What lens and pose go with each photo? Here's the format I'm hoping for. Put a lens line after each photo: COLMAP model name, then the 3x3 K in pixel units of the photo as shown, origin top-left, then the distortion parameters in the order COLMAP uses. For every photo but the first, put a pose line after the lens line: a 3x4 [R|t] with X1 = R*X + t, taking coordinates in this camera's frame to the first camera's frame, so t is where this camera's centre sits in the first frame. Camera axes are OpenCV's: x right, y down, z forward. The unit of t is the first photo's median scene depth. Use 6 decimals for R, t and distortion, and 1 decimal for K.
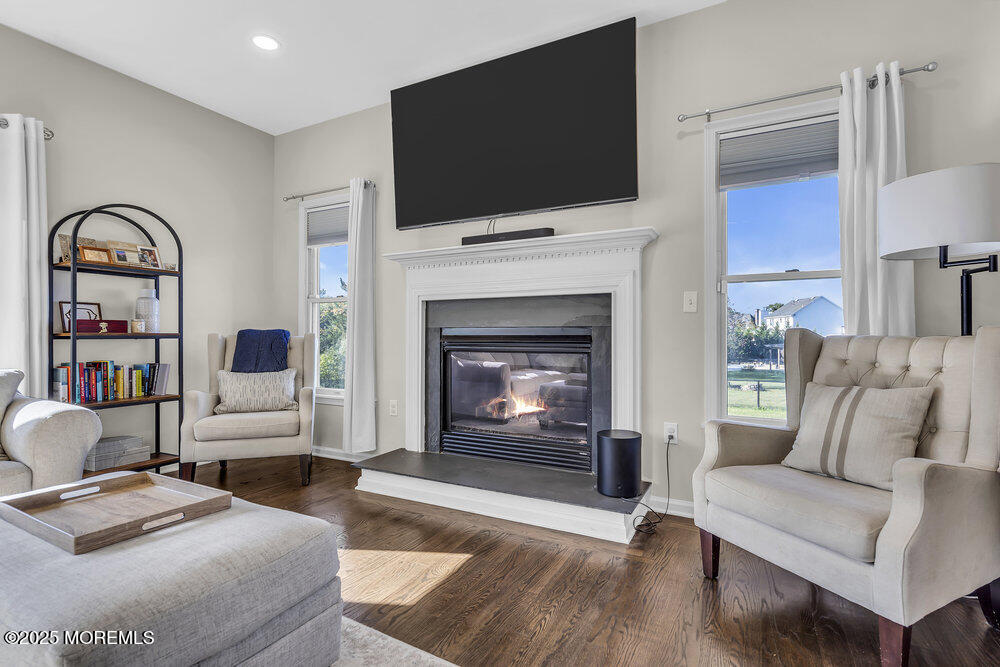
lens RADIAL K [[480.8, 0, 493.9], [0, 480.8, 334.2], [0, 0, 1]] dist [-0.002495, 0.001142]
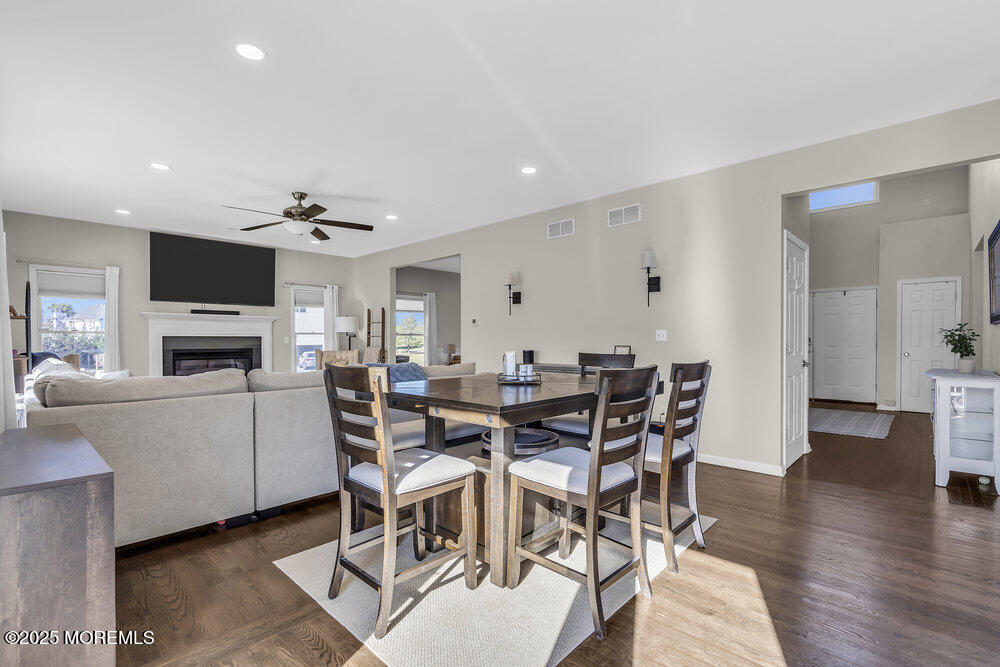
lens RADIAL K [[457.0, 0, 498.4], [0, 457.0, 344.4], [0, 0, 1]] dist [0.000112, 0.000332]
pose [[0.265625, -0.011494, 0.964008, -2.013648], [-0.001429, 0.999923, 0.012316, -0.075502], [-0.964075, -0.004649, 0.265588, -1.089116]]
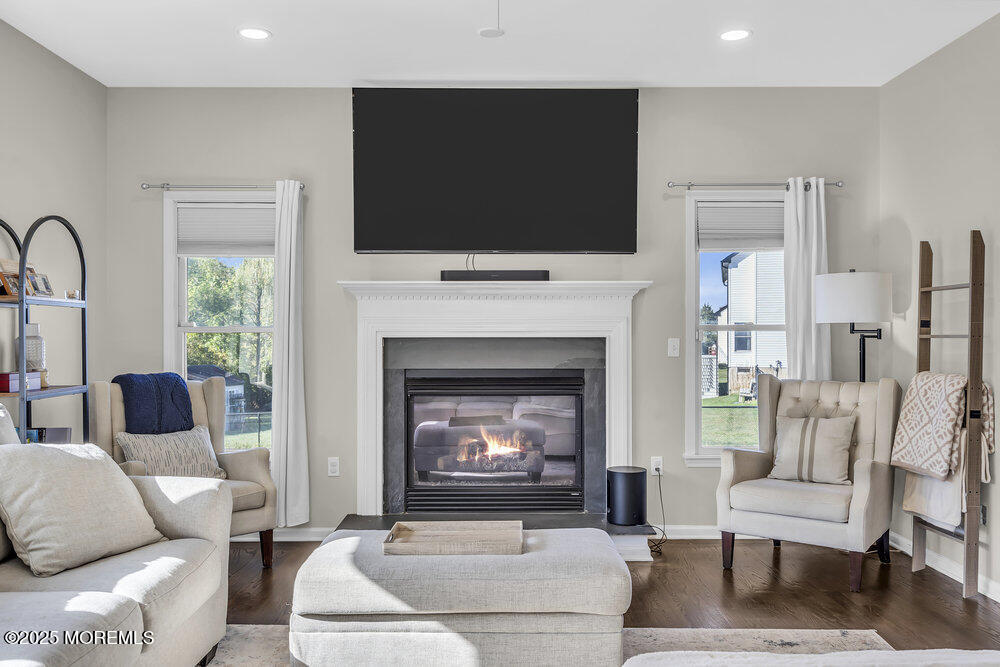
lens RADIAL K [[847.4, 0, 498.3], [0, 847.4, 343.3], [0, 0, 1]] dist [0.010748, 0.000932]
pose [[0.876473, -0.005963, 0.481413, -0.852131], [0.000012, 0.999924, 0.012363, -0.095879], [-0.481450, -0.010830, 0.876406, -0.507895]]
